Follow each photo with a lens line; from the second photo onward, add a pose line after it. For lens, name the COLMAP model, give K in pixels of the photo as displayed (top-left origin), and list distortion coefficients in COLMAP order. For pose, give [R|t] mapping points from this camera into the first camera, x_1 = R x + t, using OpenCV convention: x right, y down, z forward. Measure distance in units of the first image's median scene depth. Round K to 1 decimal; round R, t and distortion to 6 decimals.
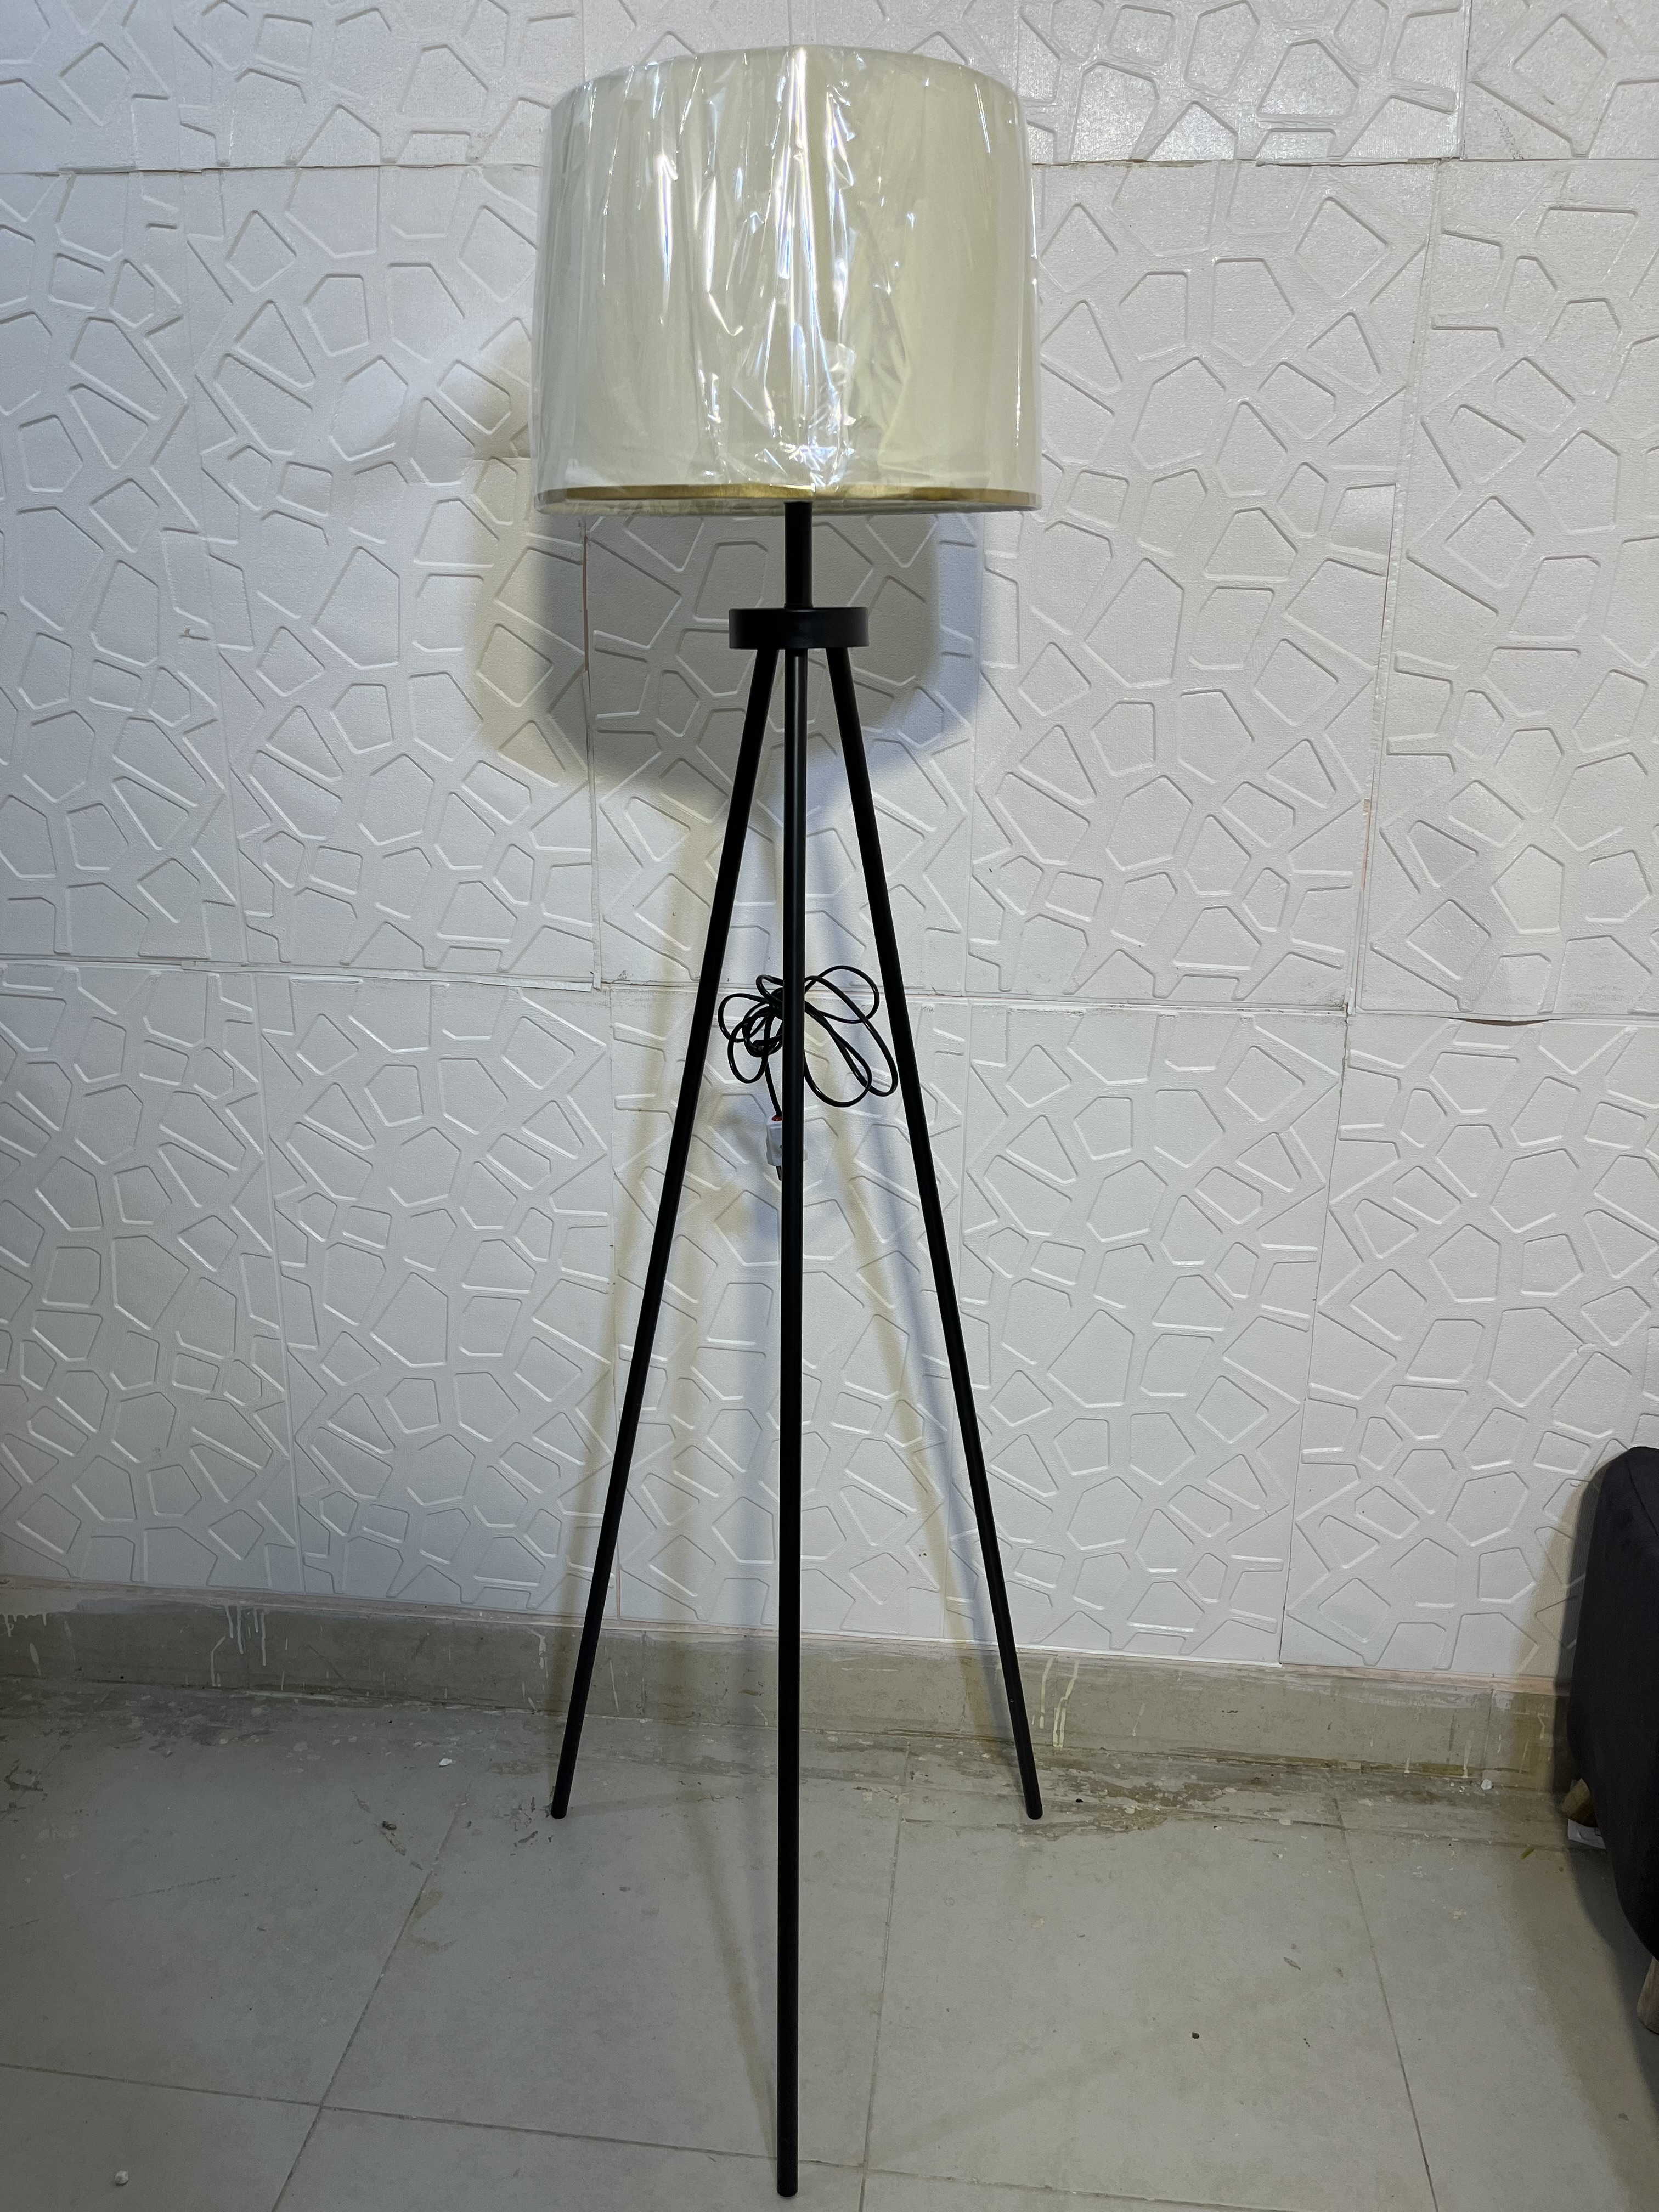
lens RADIAL K [[1691.7, 0, 829.9], [0, 1691.7, 1120.7], [0, 0, 1]] dist [0.068148, -0.108049]
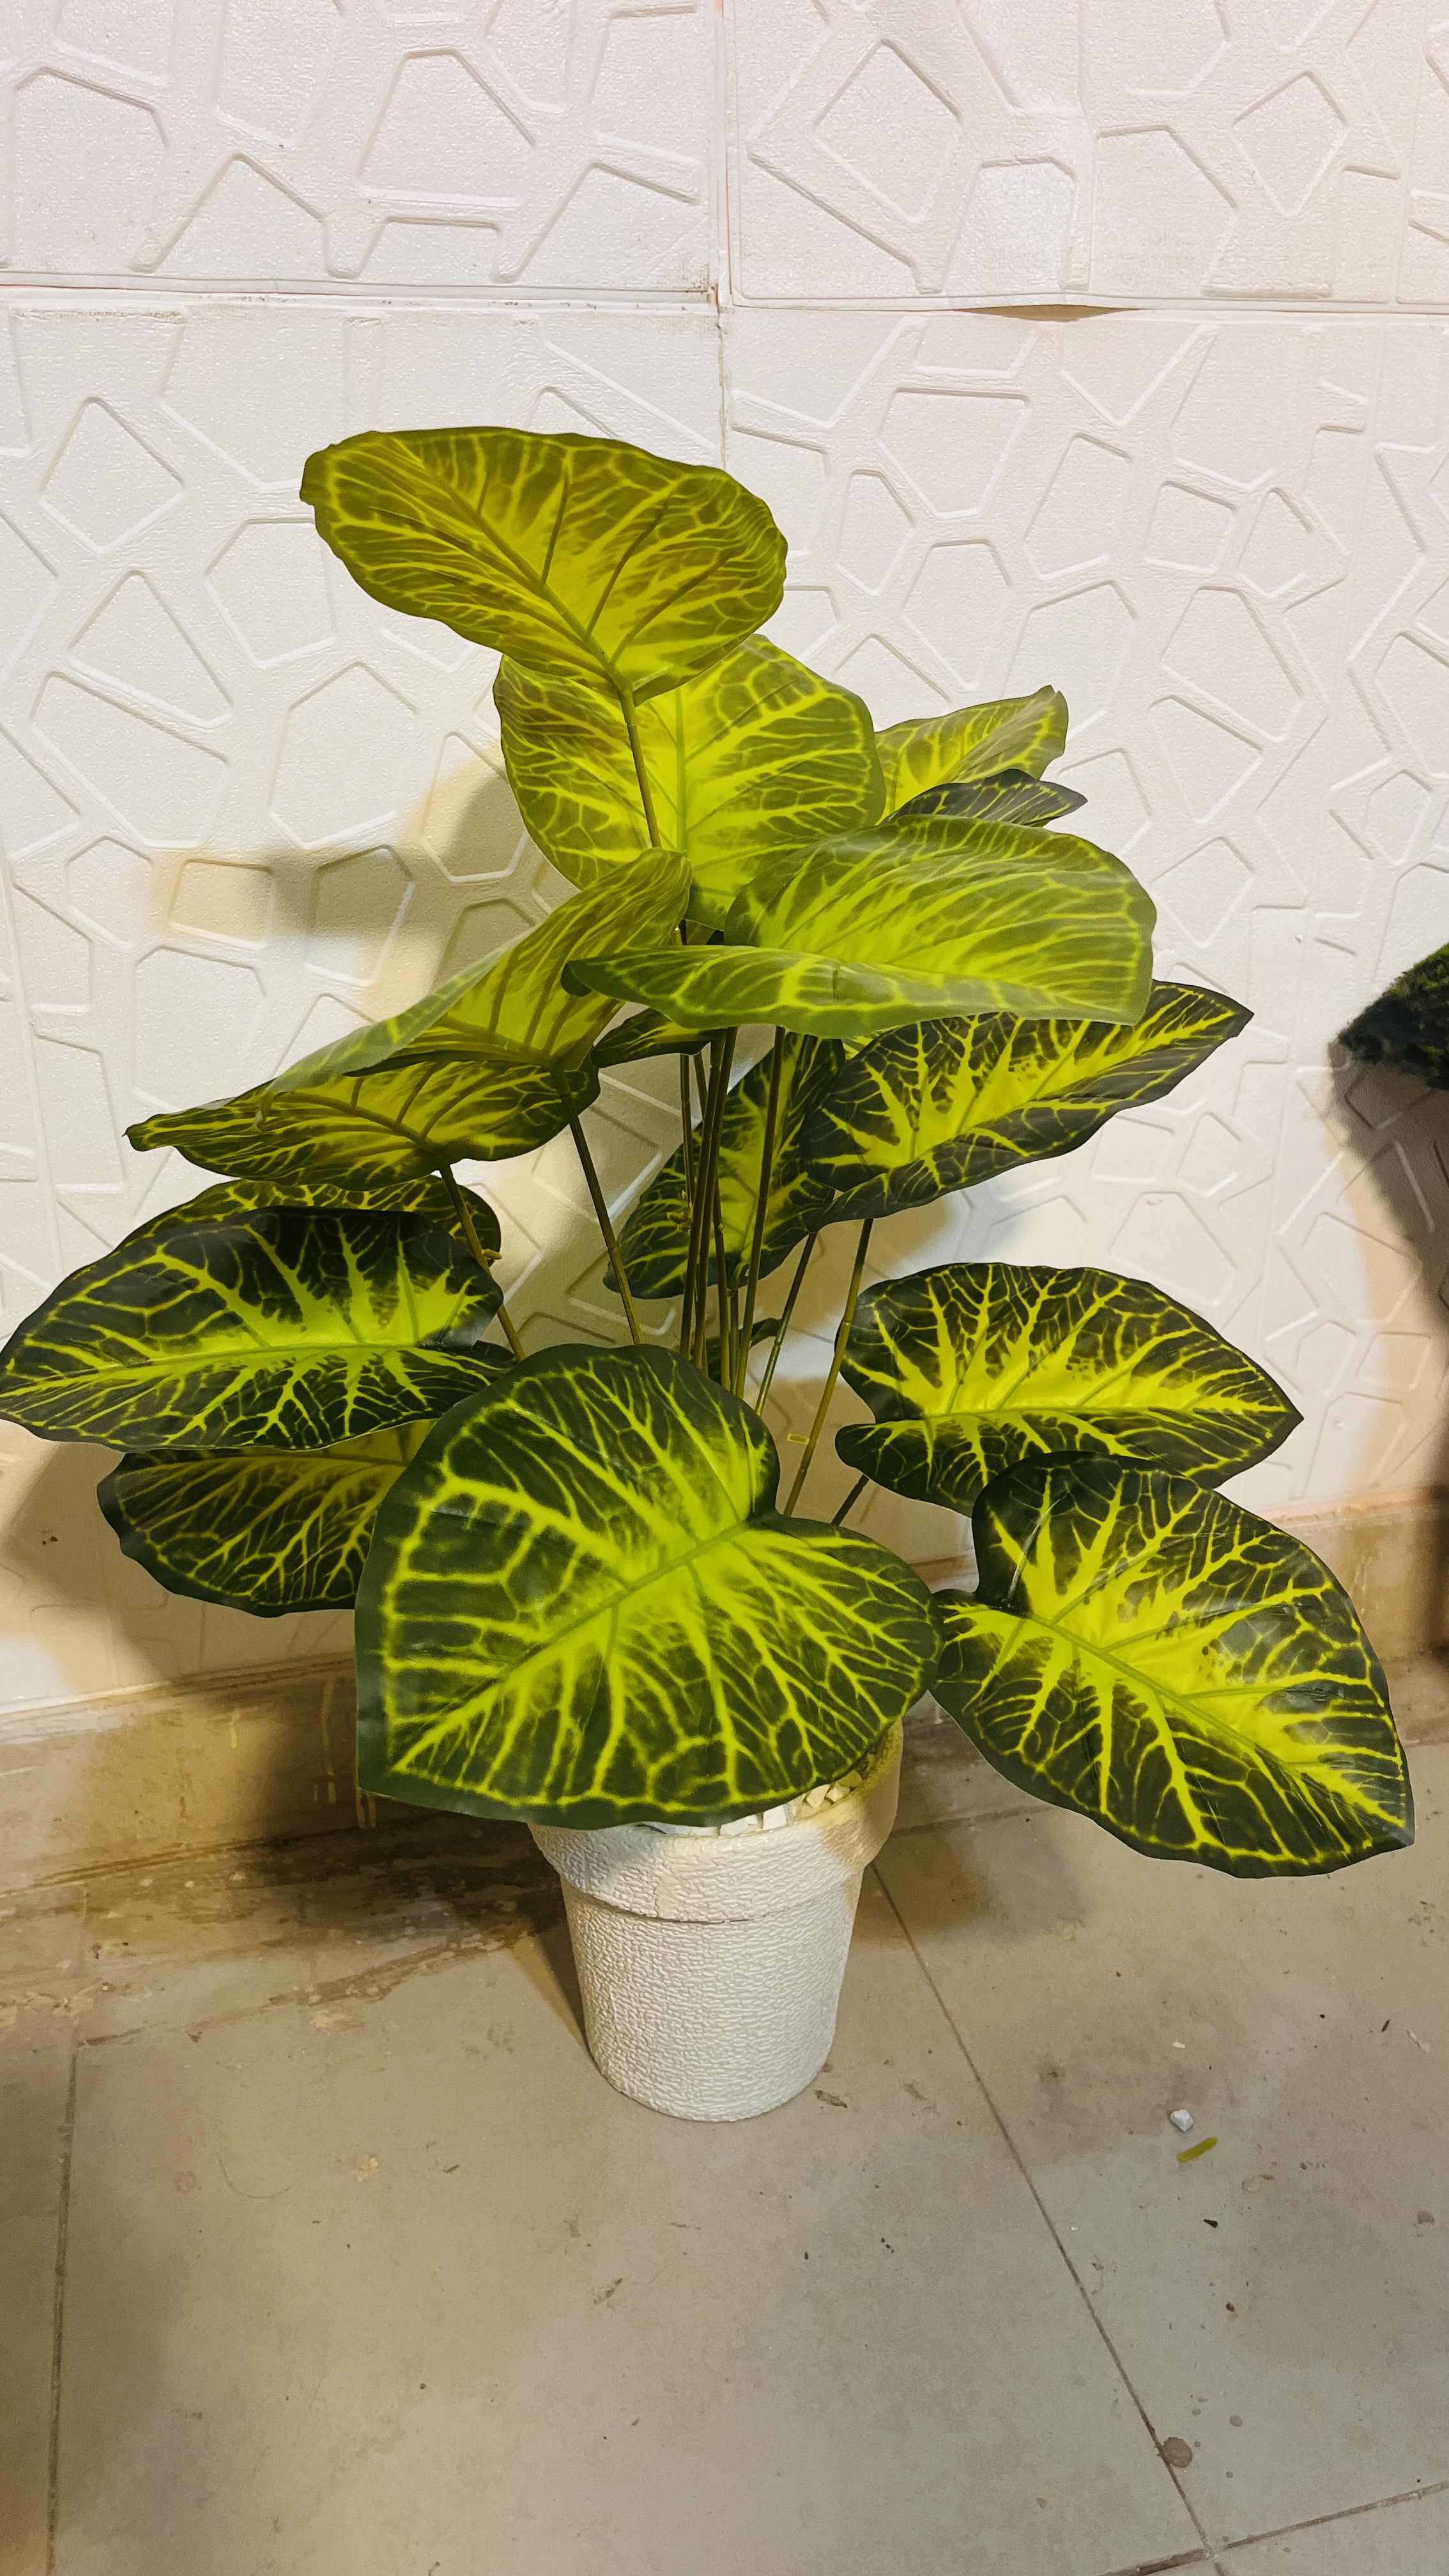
lens RADIAL K [[1968.6, 0, 742.2], [0, 1968.6, 1288.2], [0, 0, 1]] dist [0.061024, -0.090873]
pose [[0.930289, -0.158129, 0.330994, 0.065176], [0.120727, 0.984031, 0.130798, 0.131988], [-0.346391, -0.081720, 0.934524, 0.390251]]
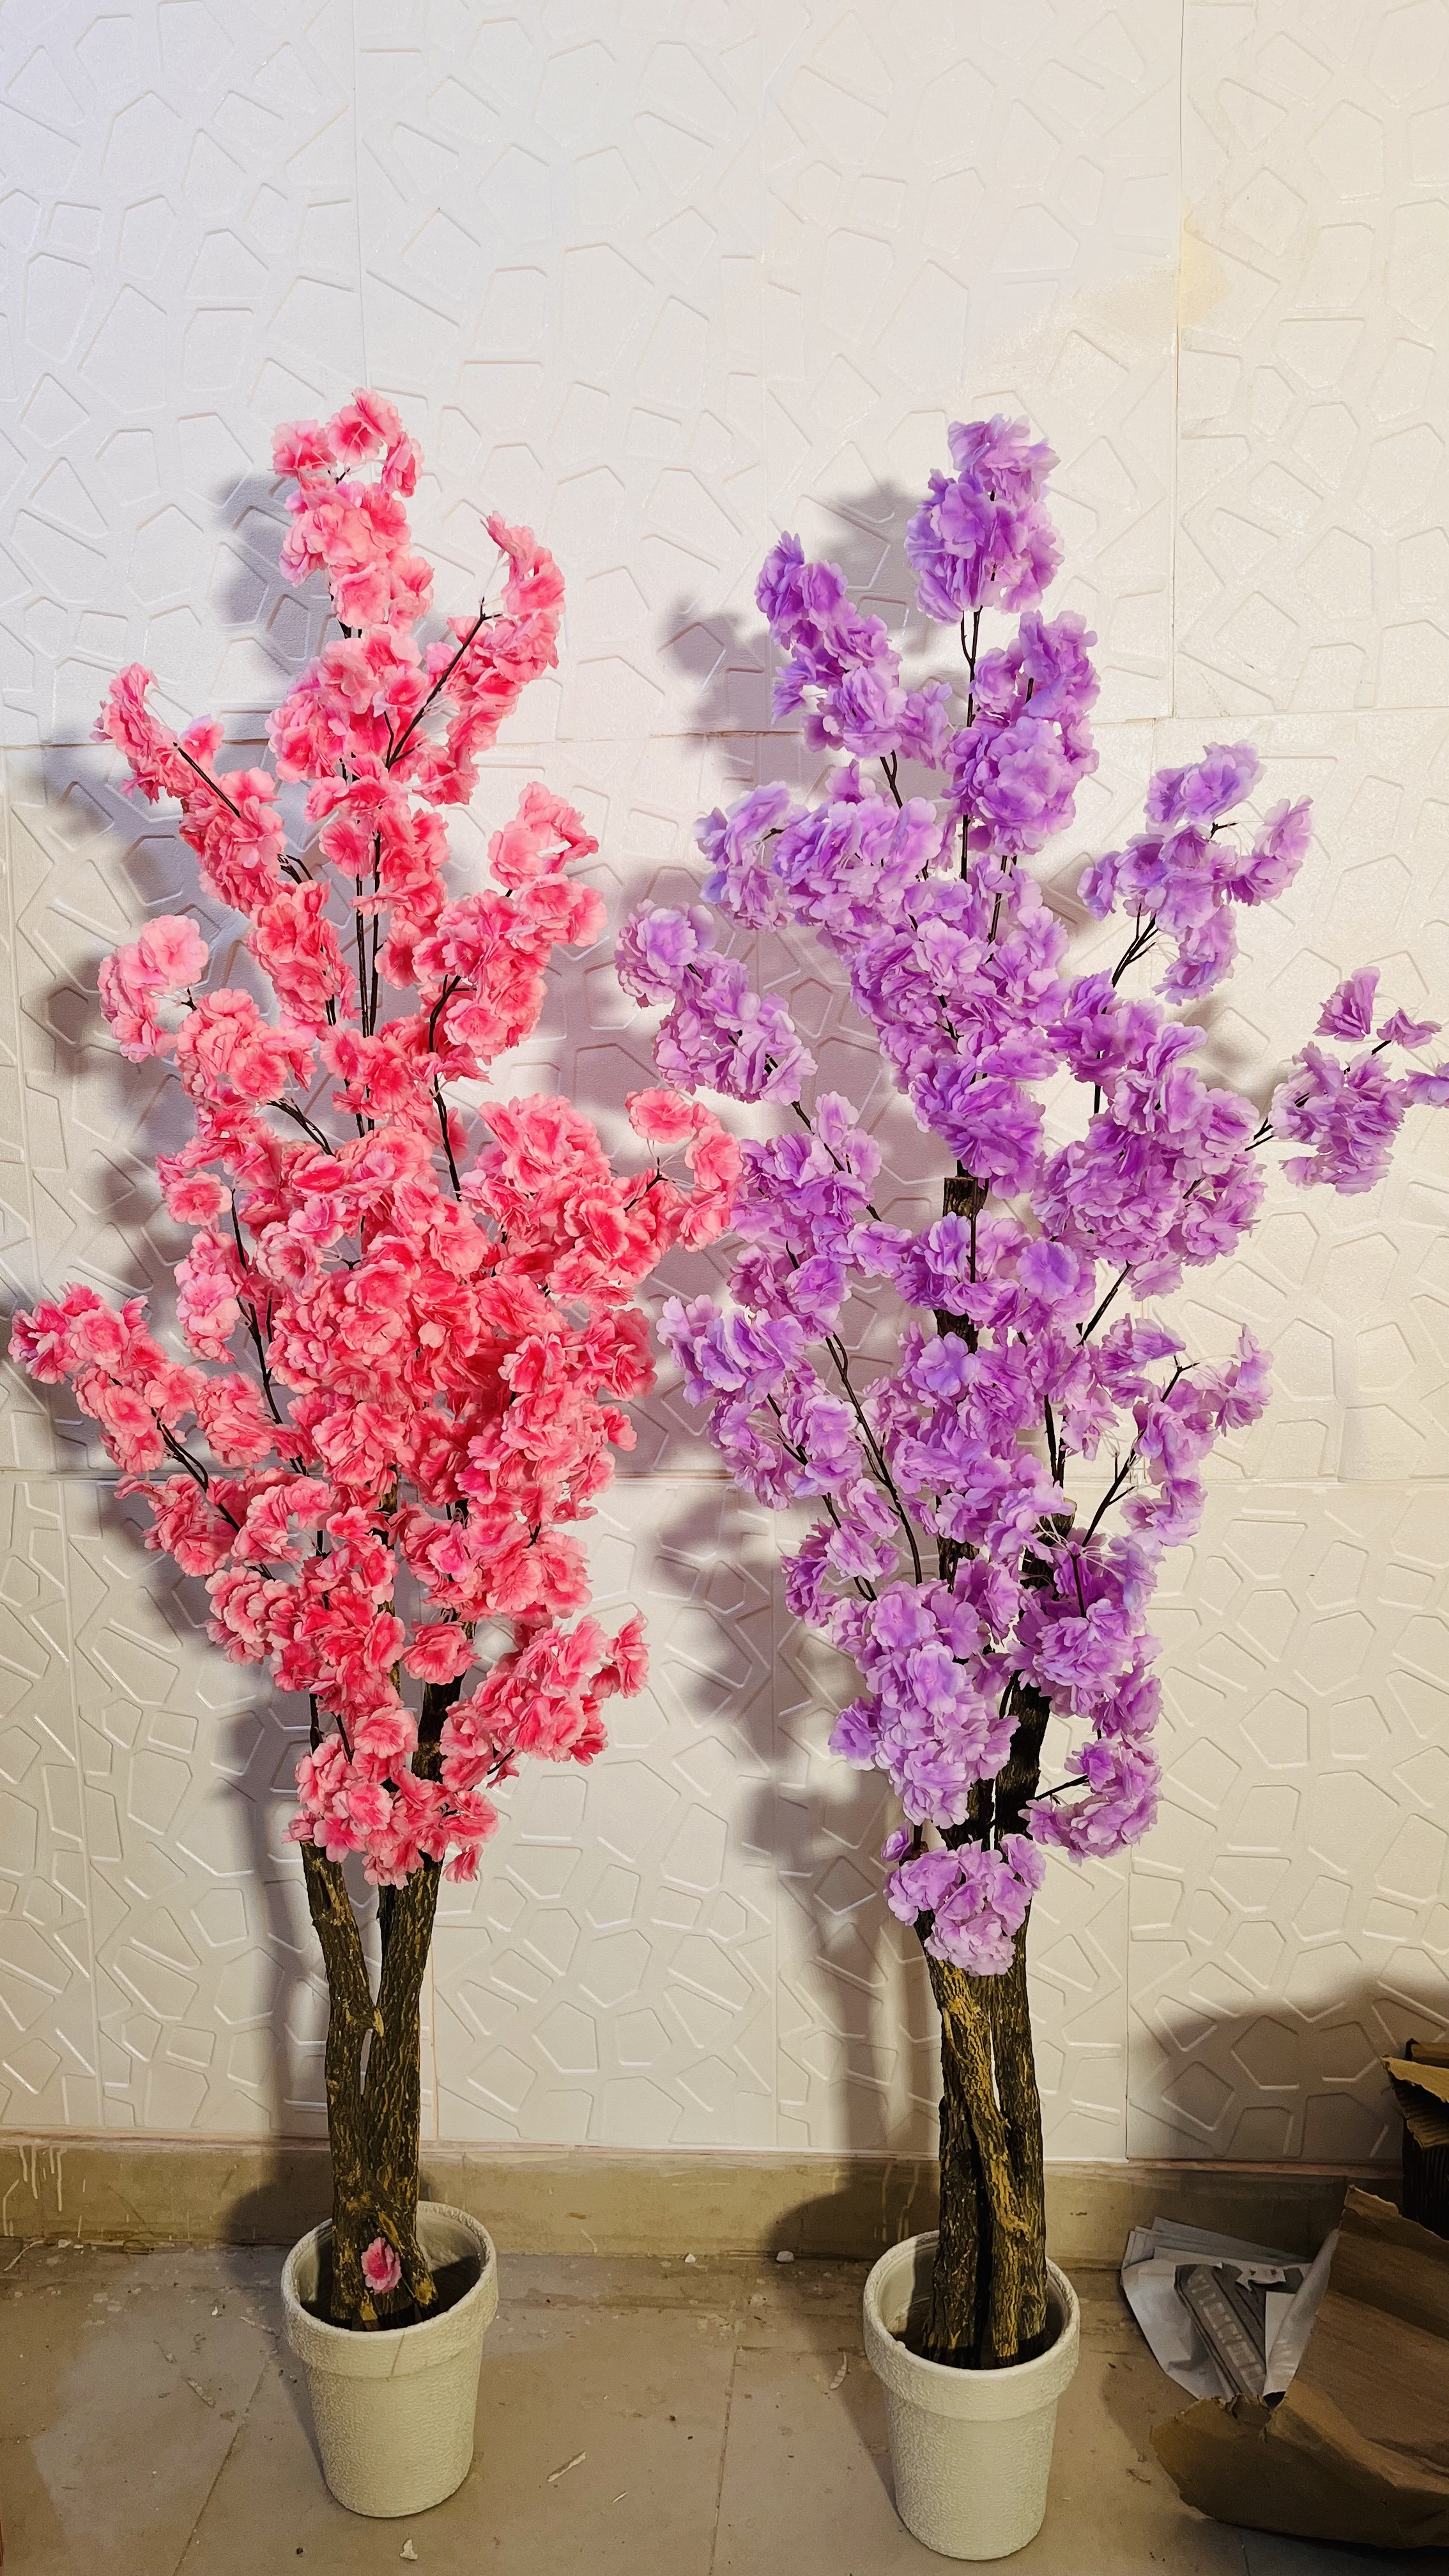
lens RADIAL K [[1968.6, 0, 723.8], [0, 1968.6, 1292.8], [0, 0, 1]] dist [0.061024, -0.090873]
pose [[0.999158, -0.033514, 0.023657, 0.027493], [0.036305, 0.990905, -0.129575, -0.029279], [-0.019100, 0.130325, 0.991287, -0.174818]]
